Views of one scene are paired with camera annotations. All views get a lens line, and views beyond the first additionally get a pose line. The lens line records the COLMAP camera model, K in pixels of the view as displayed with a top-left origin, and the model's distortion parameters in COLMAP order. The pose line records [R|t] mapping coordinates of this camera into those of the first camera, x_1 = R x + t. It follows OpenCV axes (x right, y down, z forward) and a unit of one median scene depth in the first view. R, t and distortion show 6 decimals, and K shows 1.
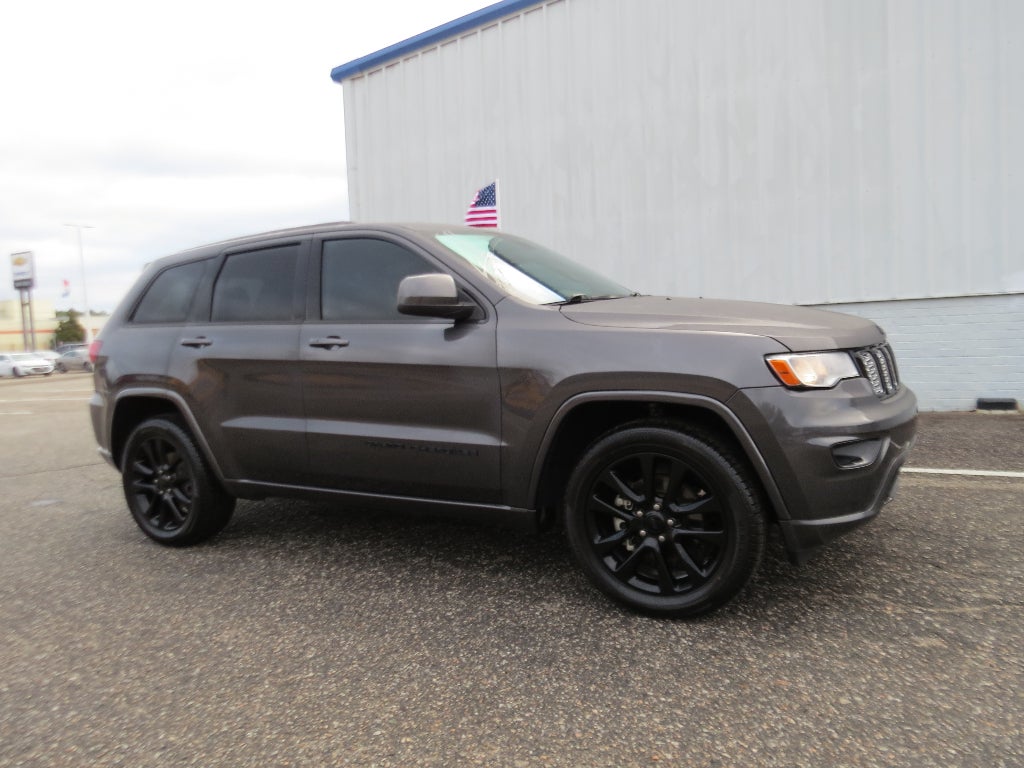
lens RADIAL K [[730.7, 0, 521.3], [0, 730.7, 384.5], [0, 0, 1]] dist [-0.032084, 0.021065]
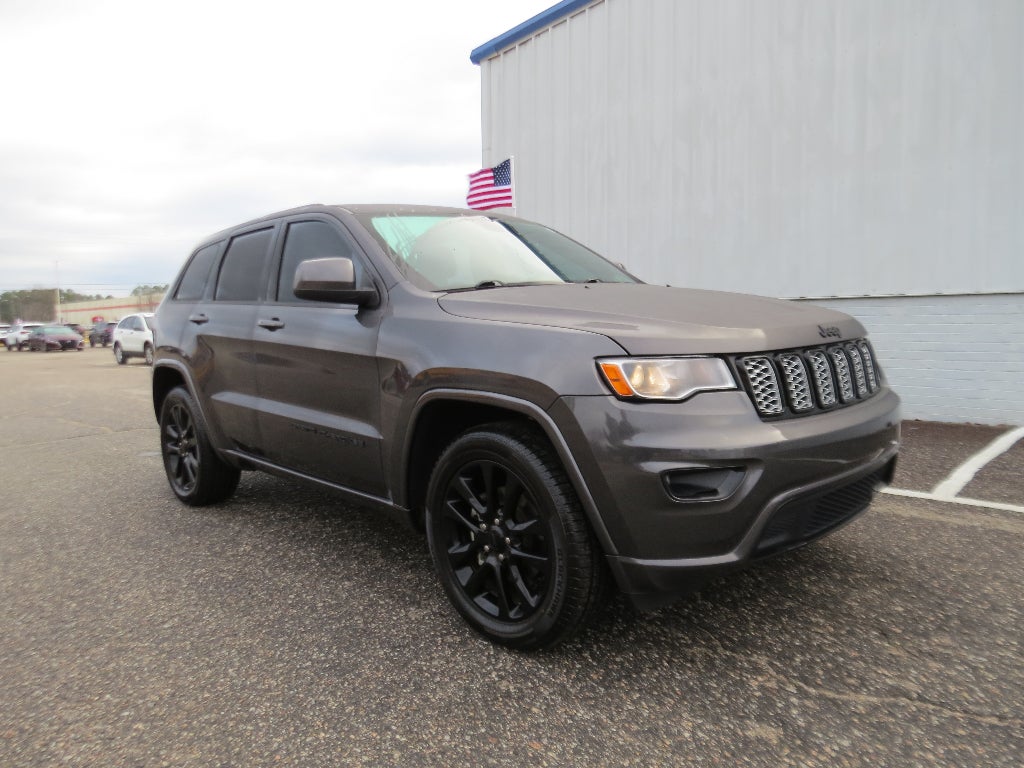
lens RADIAL K [[730.7, 0, 522.1], [0, 730.7, 382.9], [0, 0, 1]] dist [-0.032084, 0.021065]
pose [[0.955839, 0.056253, -0.288457, 0.423434], [-0.048688, 0.998257, 0.033340, -0.030132], [0.289830, -0.017824, 0.956912, 0.142351]]
